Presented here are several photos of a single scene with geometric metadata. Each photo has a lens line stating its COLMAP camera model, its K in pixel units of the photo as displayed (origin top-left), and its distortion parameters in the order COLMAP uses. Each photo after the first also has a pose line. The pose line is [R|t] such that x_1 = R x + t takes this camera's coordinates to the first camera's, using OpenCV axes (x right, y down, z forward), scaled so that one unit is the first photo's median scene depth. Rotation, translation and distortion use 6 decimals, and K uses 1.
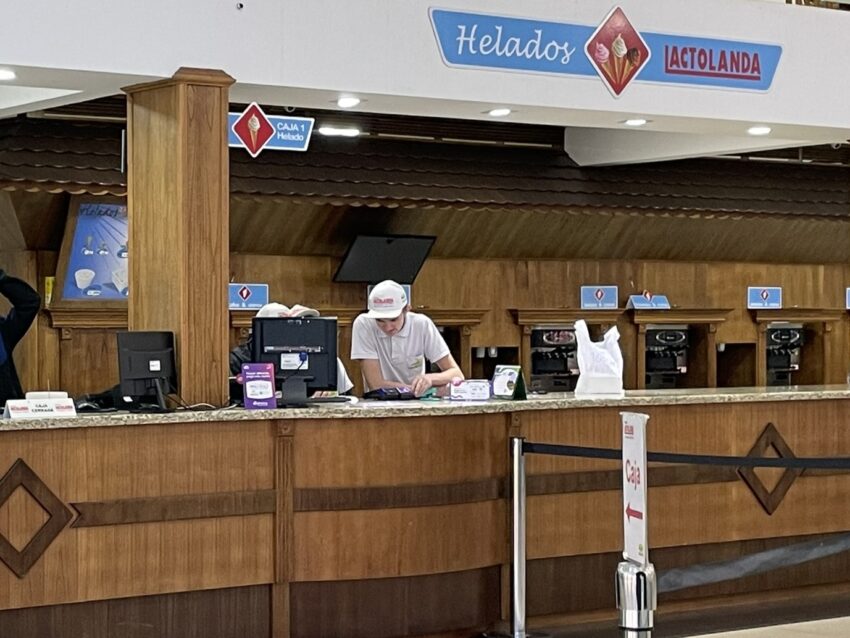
lens RADIAL K [[2051.3, 0, 372.0], [0, 2051.3, 357.7], [0, 0, 1]] dist [0.119091, 0.000000]
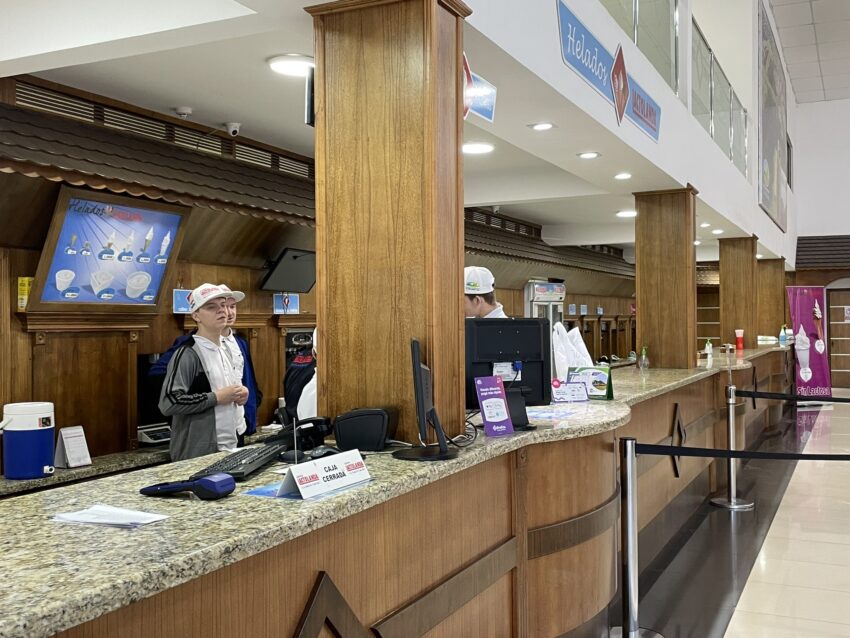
lens RADIAL K [[889.3, 0, 420.8], [0, 889.3, 316.6], [0, 0, 1]] dist [0.111413, 0.000000]
pose [[0.885947, -0.000933, 0.463785, -0.220672], [0.012790, 0.999667, -0.022420, -0.011998], [-0.463610, 0.025795, 0.885664, 0.655213]]
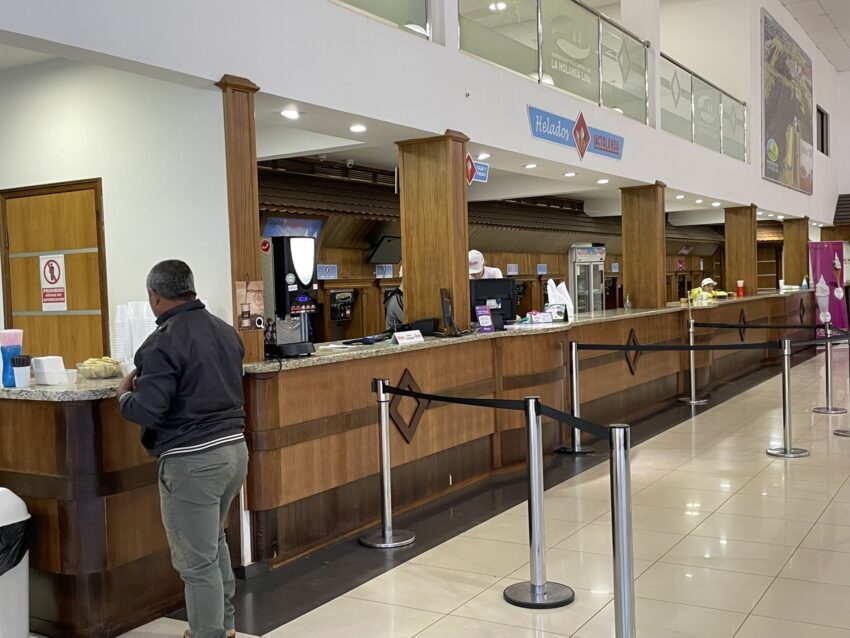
lens RADIAL K [[921.0, 0, 425.9], [0, 921.0, 325.4], [0, 0, 1]] dist [0.081319, 0.000000]
pose [[0.925981, -0.043155, 0.375095, -0.360336], [0.035178, 0.998986, 0.028092, -0.003637], [-0.375927, -0.012817, 0.926561, 0.281334]]
